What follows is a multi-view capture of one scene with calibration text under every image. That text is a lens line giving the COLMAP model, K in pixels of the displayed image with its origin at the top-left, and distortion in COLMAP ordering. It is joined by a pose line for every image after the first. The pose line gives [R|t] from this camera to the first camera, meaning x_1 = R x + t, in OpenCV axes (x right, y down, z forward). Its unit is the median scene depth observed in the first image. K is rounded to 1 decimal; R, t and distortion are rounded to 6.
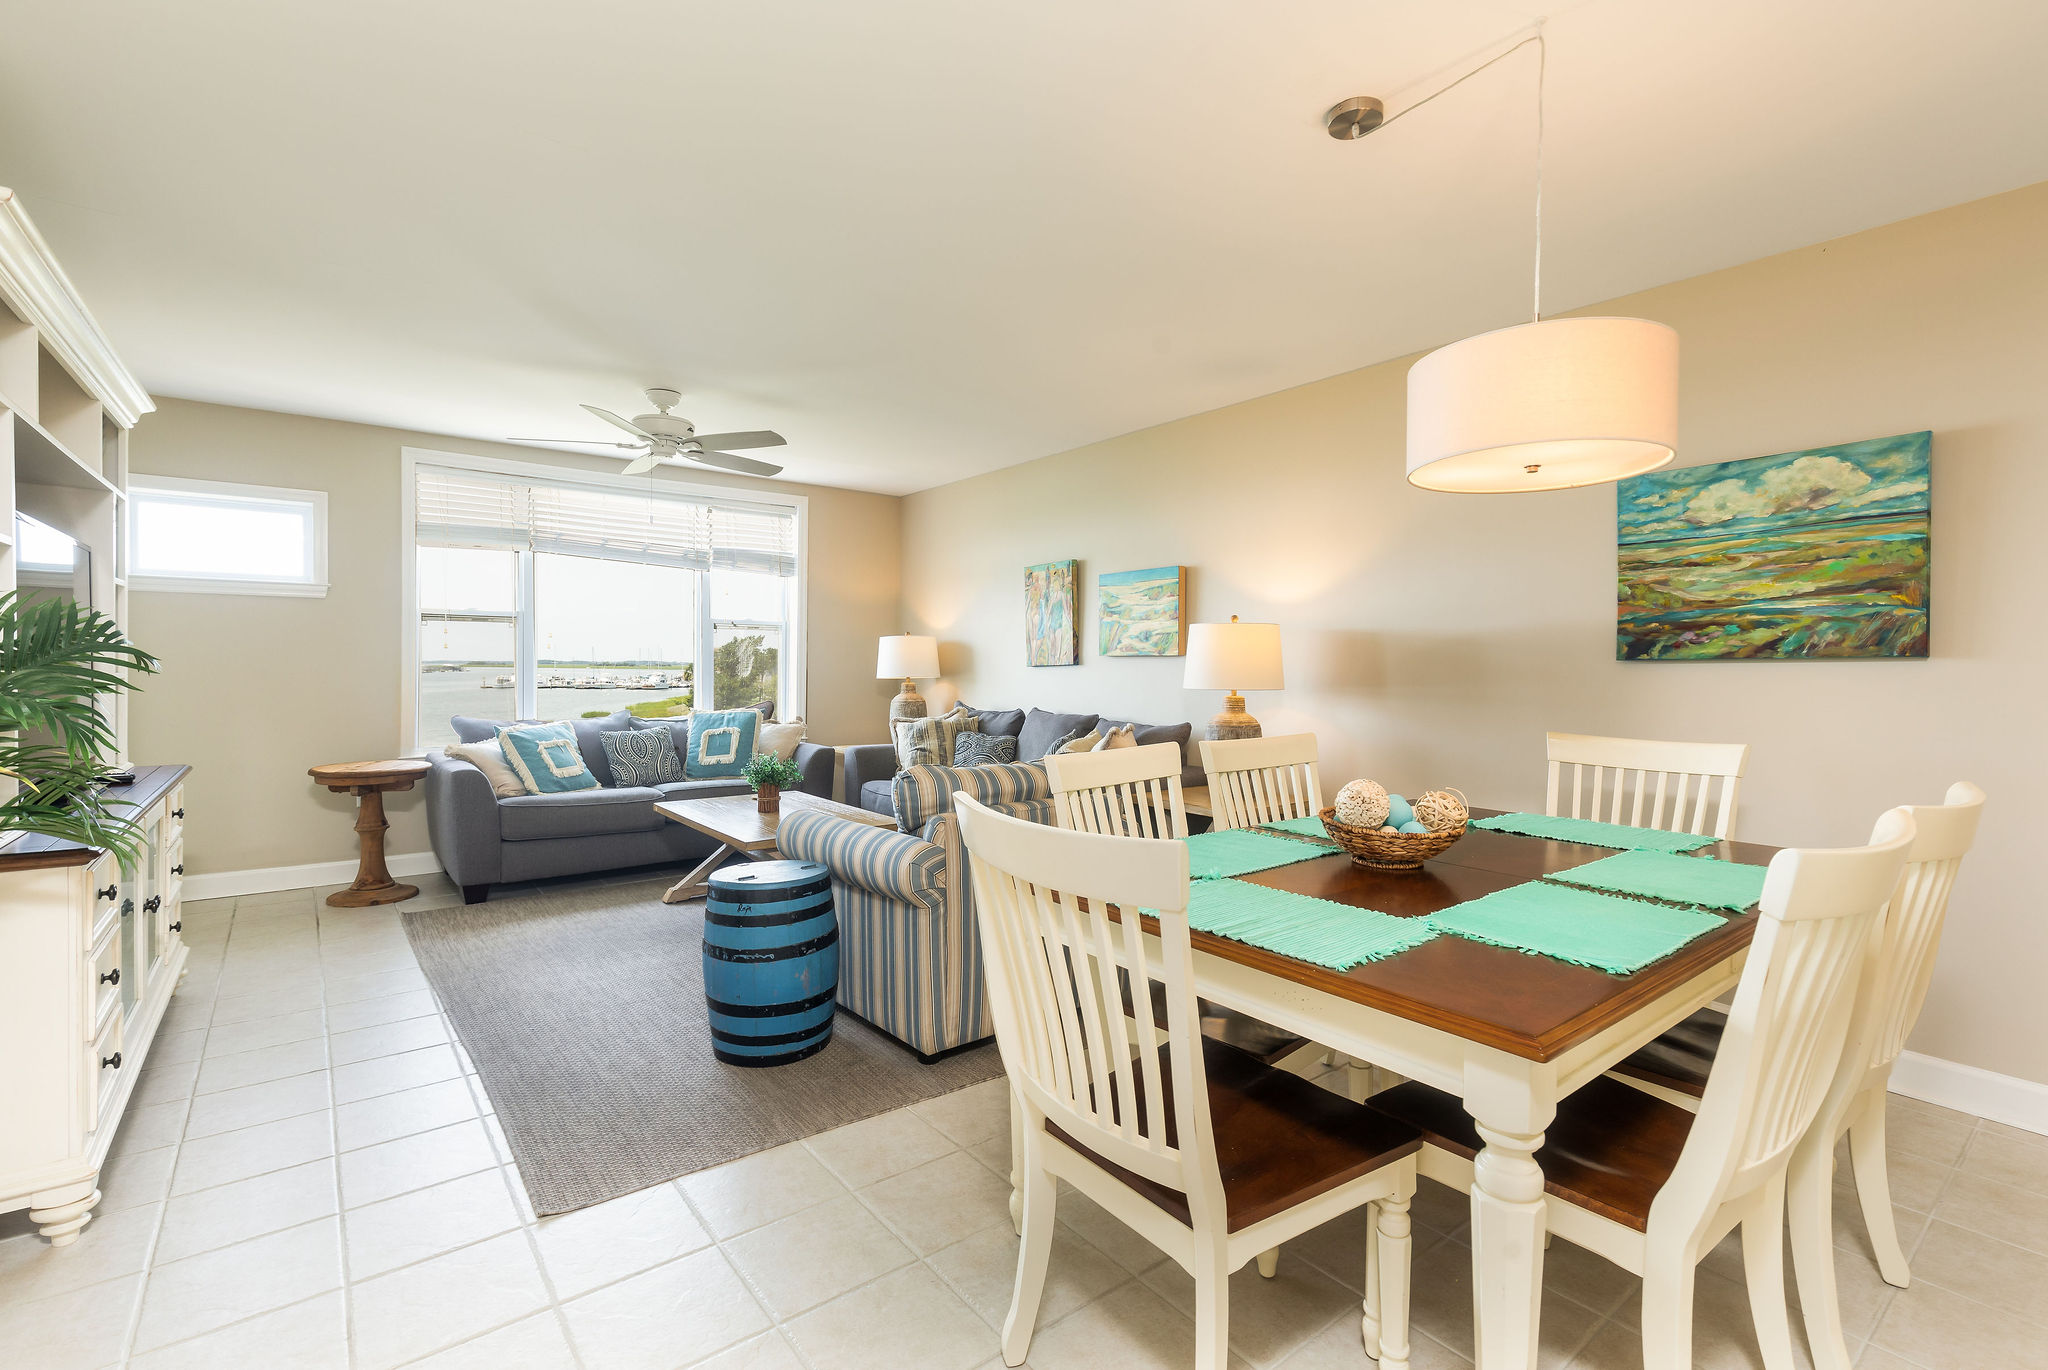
lens RADIAL K [[929.6, 0, 1018.2], [0, 929.6, 676.4], [0, 0, 1]] dist [0.008782, -0.002613]
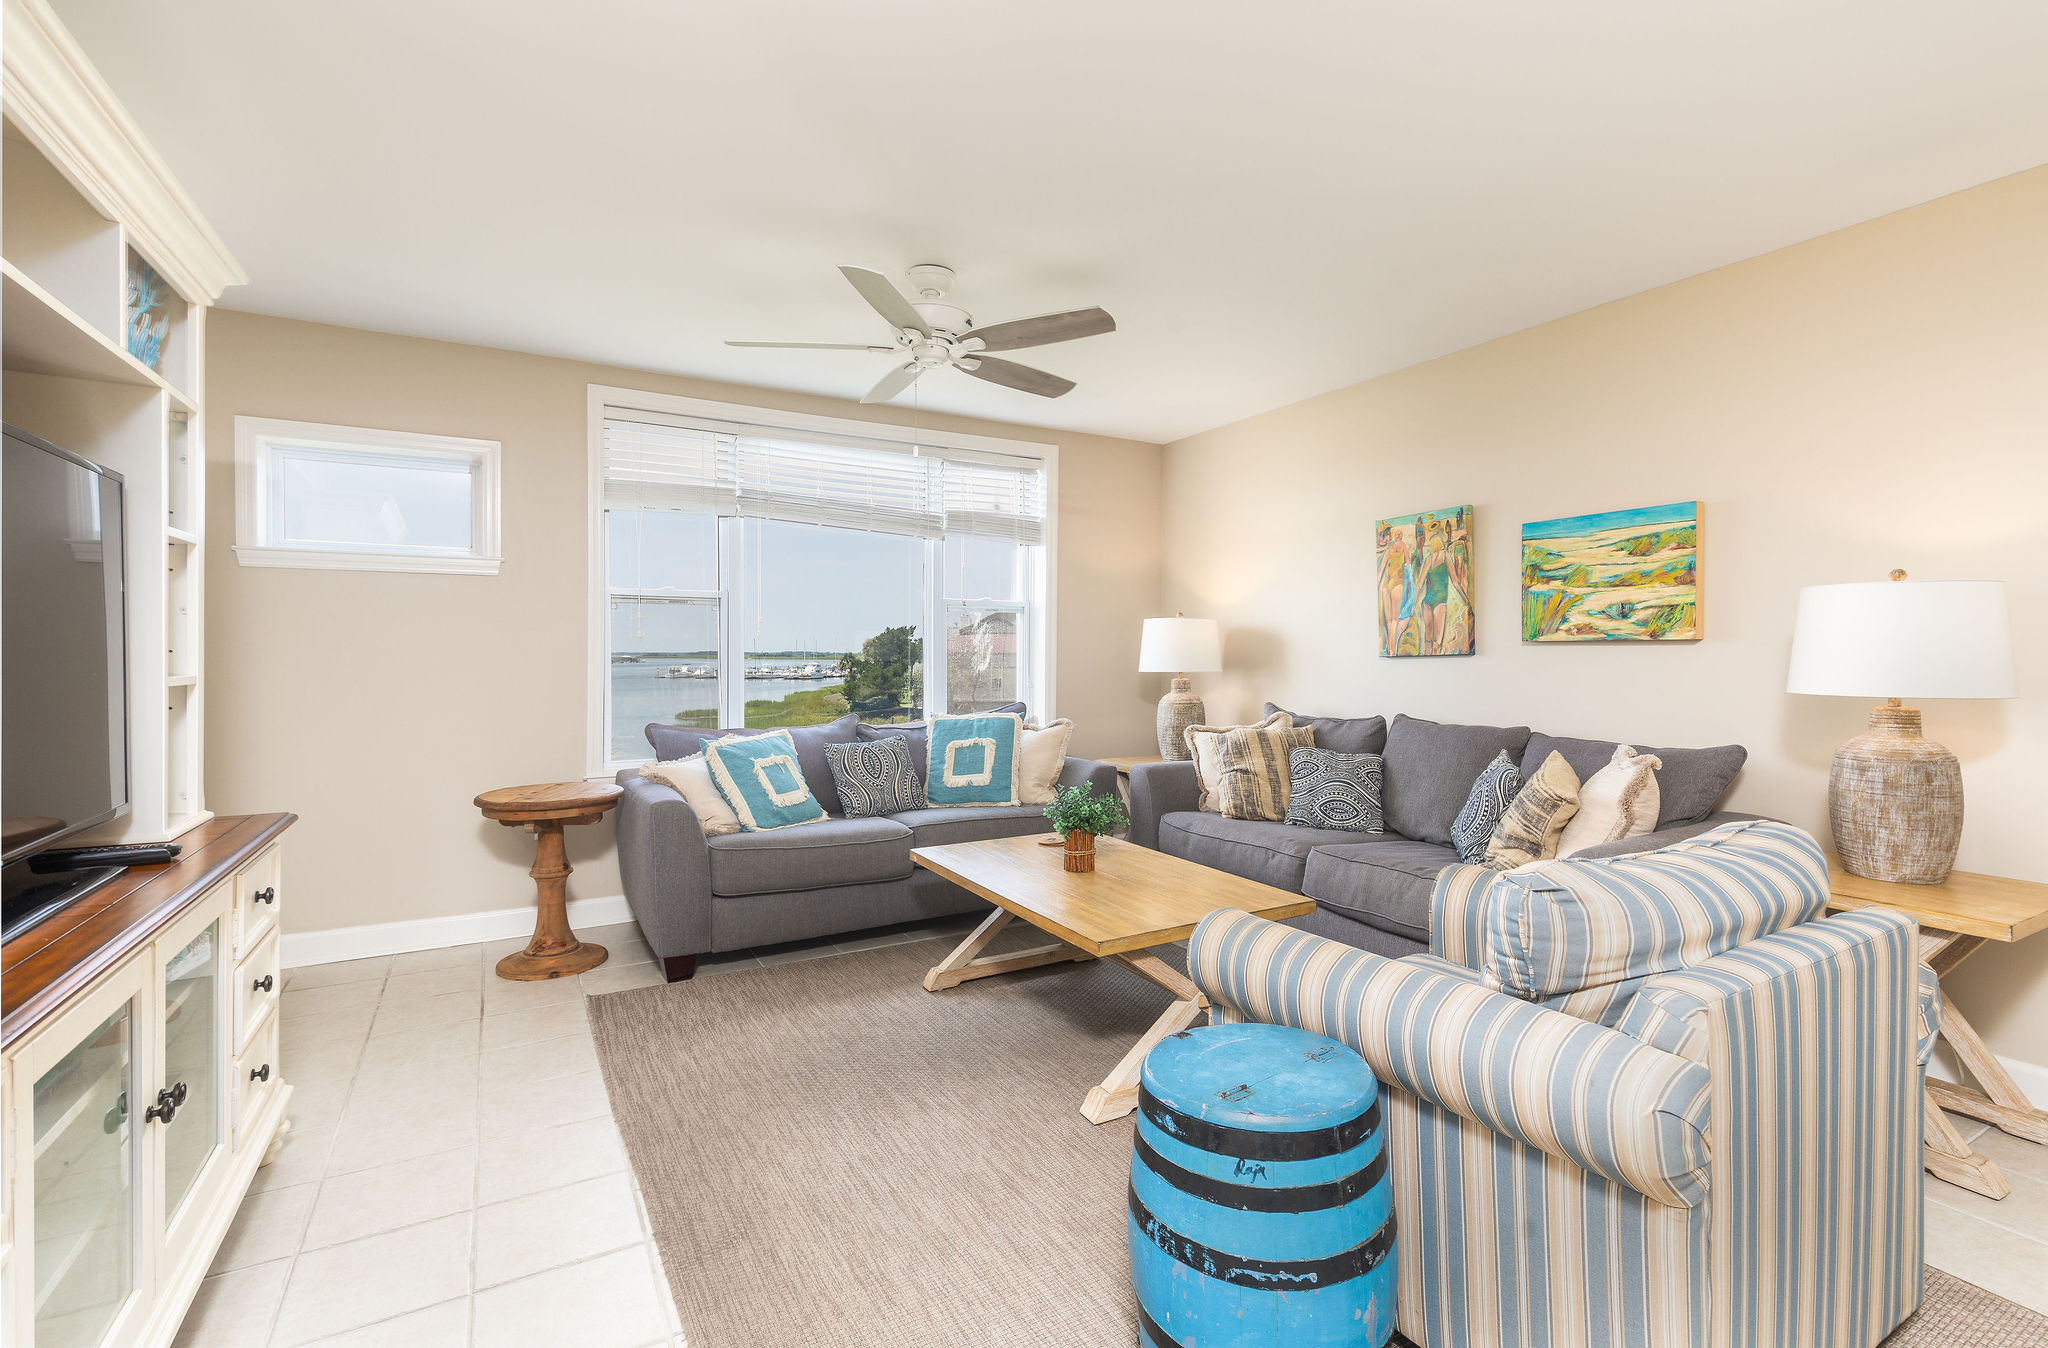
lens RADIAL K [[929.6, 0, 1035.2], [0, 929.6, 657.8], [0, 0, 1]] dist [0.008782, -0.002613]
pose [[0.990900, -0.004617, -0.134518, -0.188803], [0.003500, 0.999957, -0.008536, -0.005646], [0.134552, 0.007987, 0.990874, 0.283885]]
